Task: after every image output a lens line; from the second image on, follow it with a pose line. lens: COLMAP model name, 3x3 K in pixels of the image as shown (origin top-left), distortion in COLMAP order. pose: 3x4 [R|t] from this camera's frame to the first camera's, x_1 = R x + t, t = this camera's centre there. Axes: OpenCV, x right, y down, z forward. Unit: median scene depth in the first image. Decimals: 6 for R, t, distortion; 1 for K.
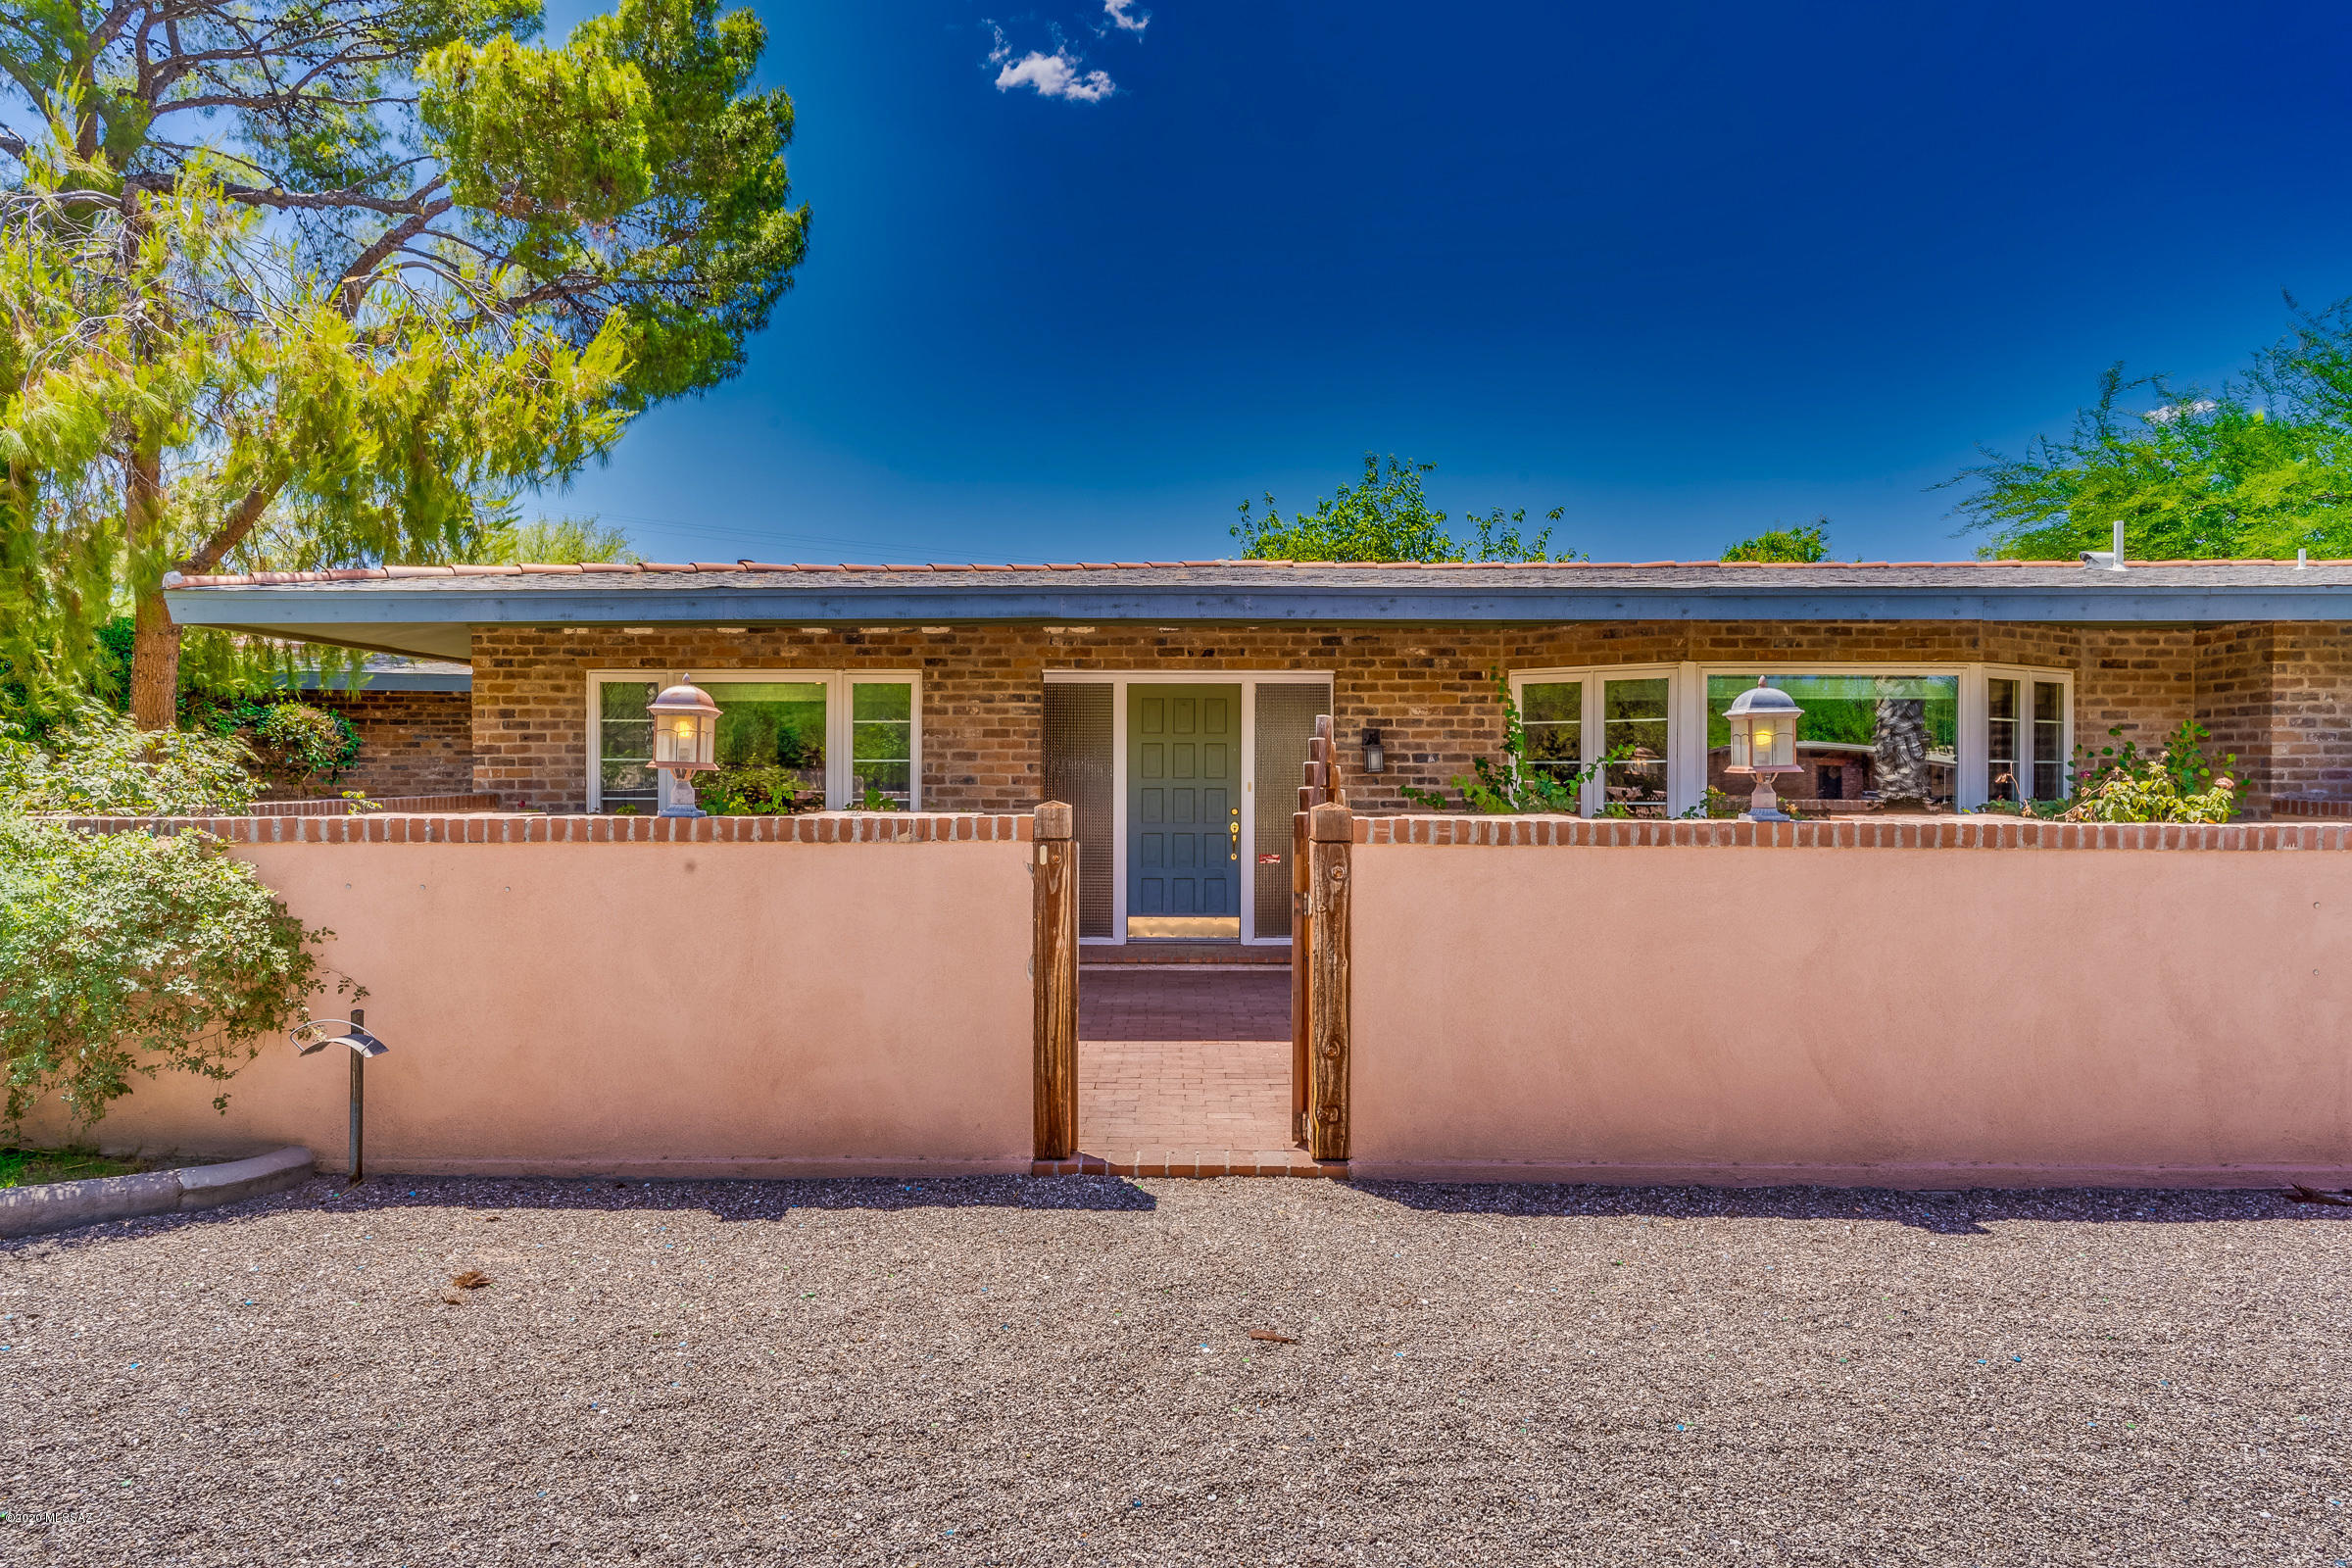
lens RADIAL K [[1171.2, 0, 1176.0], [0, 1171.2, 784.0], [0, 0, 1]] dist [-0.001469, 0.001053]
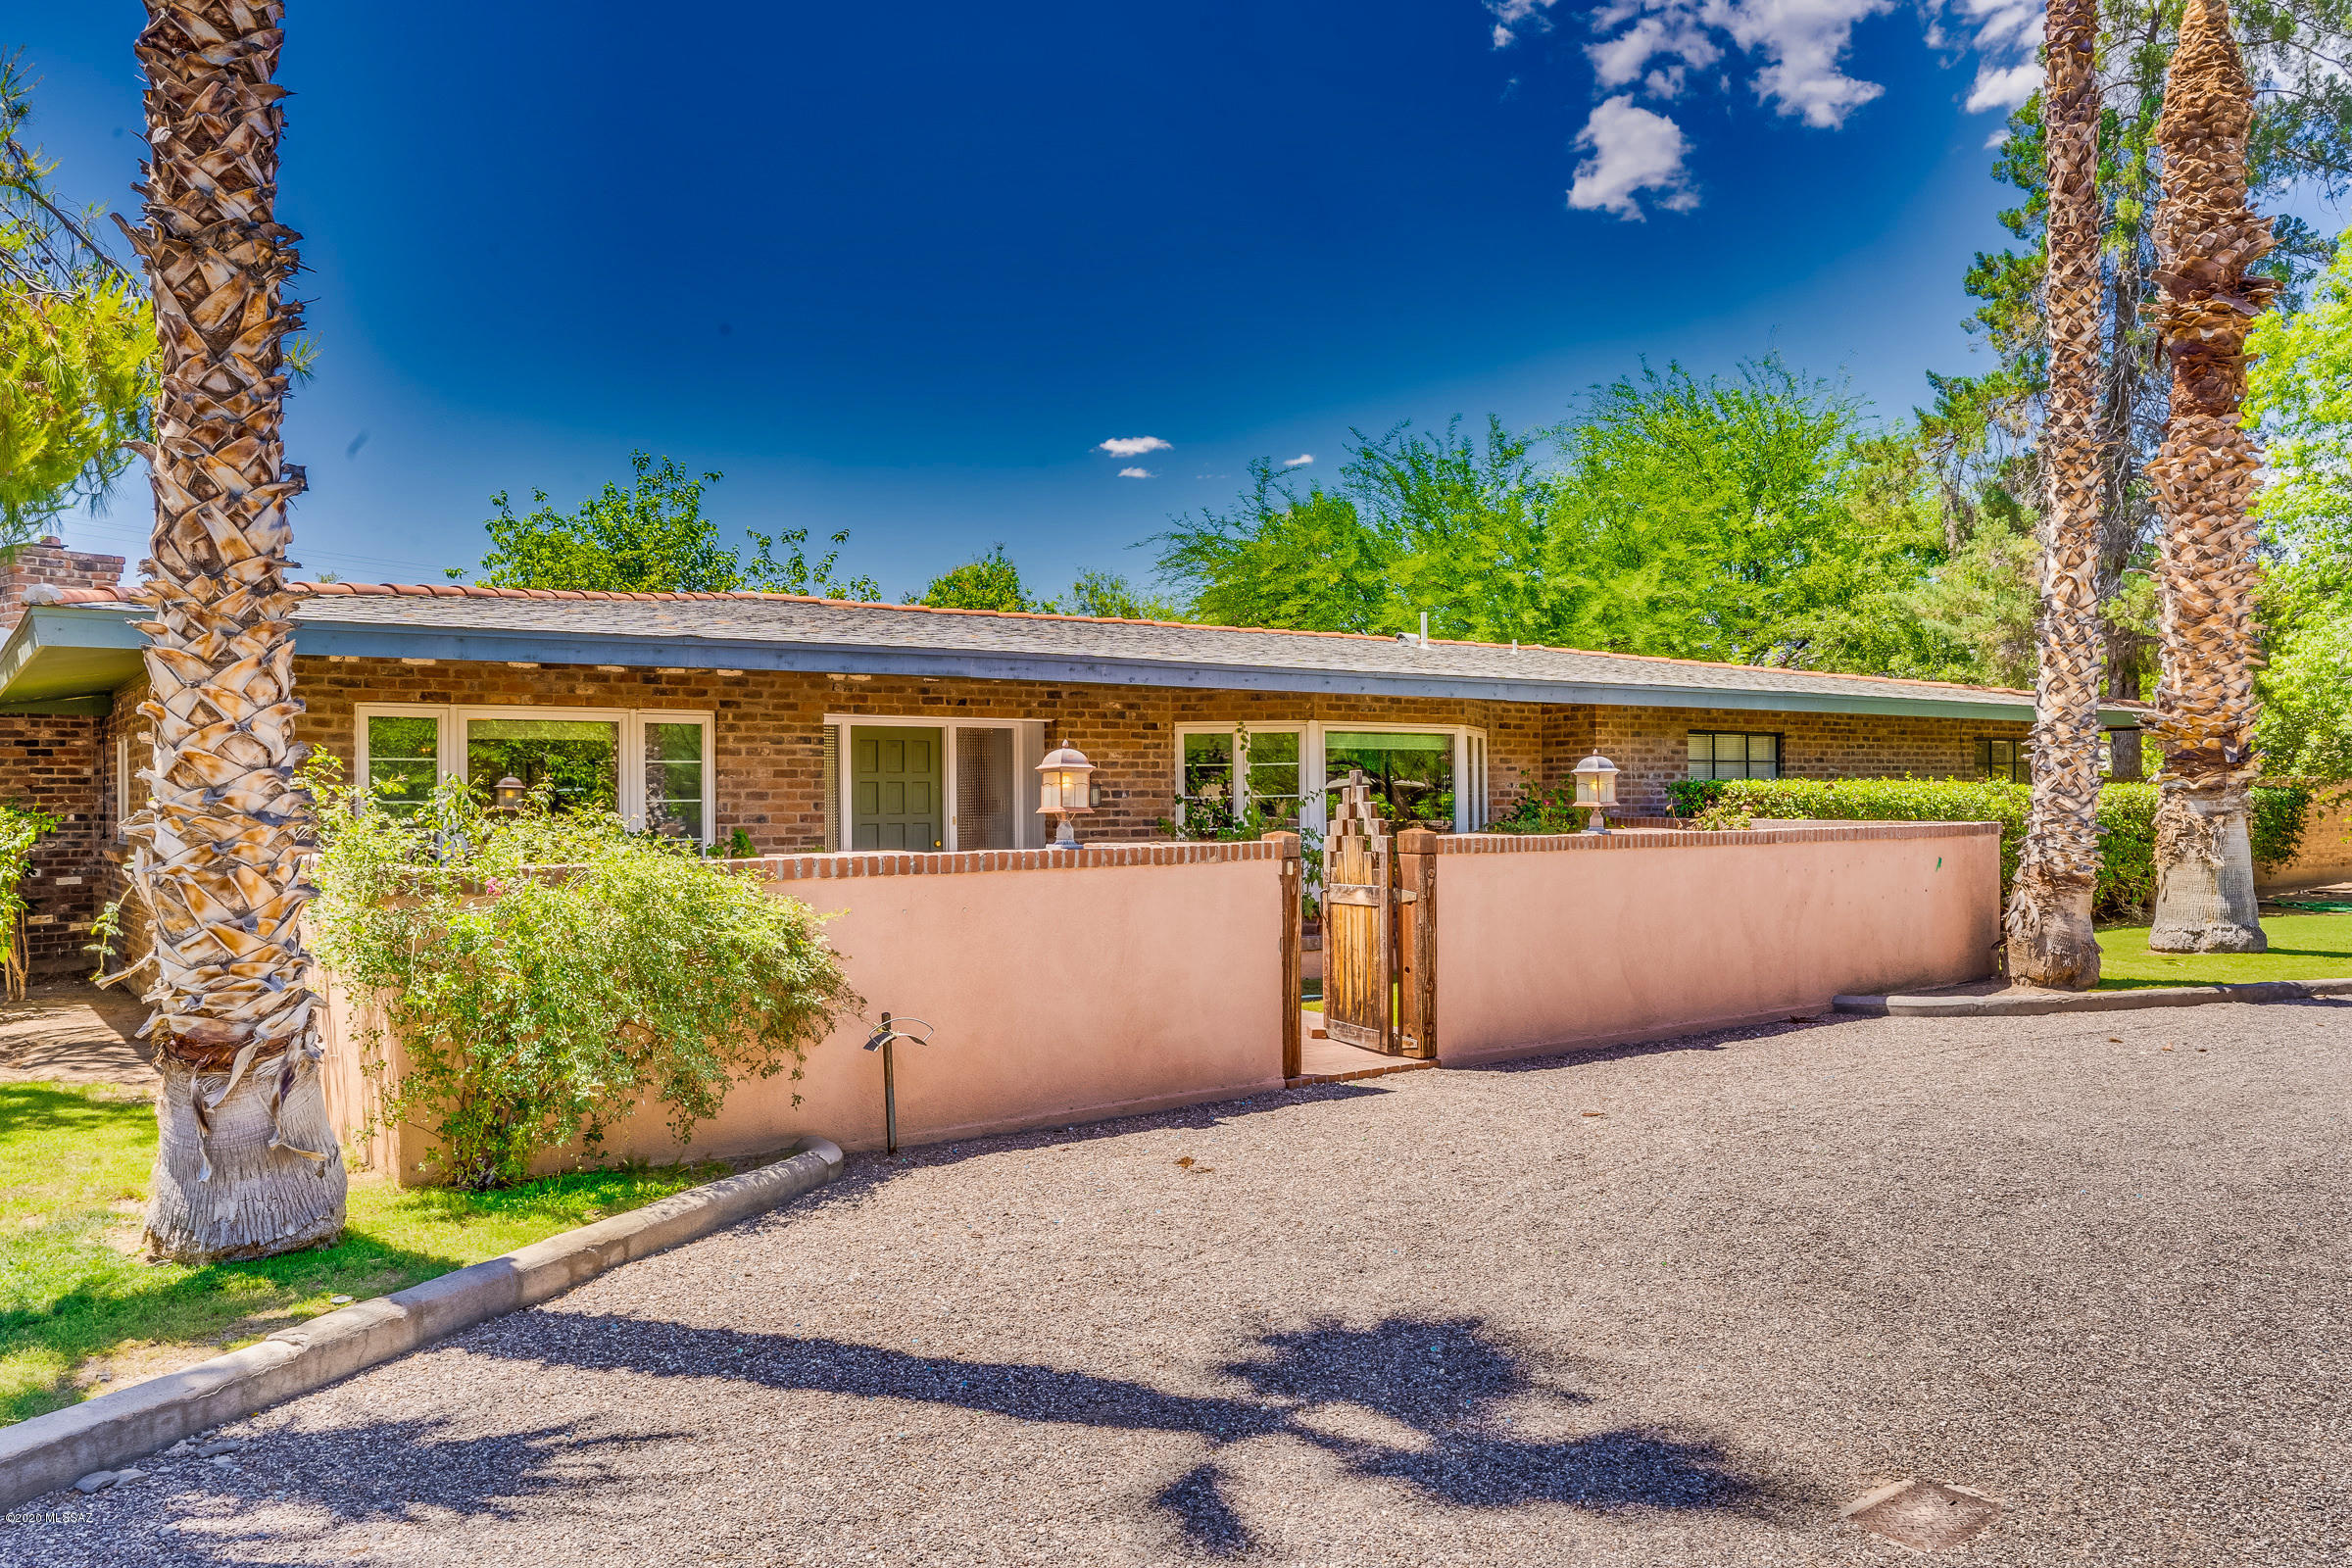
lens RADIAL K [[1171.2, 0, 1176.0], [0, 1171.2, 784.0], [0, 0, 1]] dist [-0.001469, 0.001053]
pose [[0.869914, -0.001852, 0.493199, -0.370627], [0.014928, 0.999634, -0.022577, -0.005293], [-0.492977, 0.027003, 0.869623, -0.080439]]
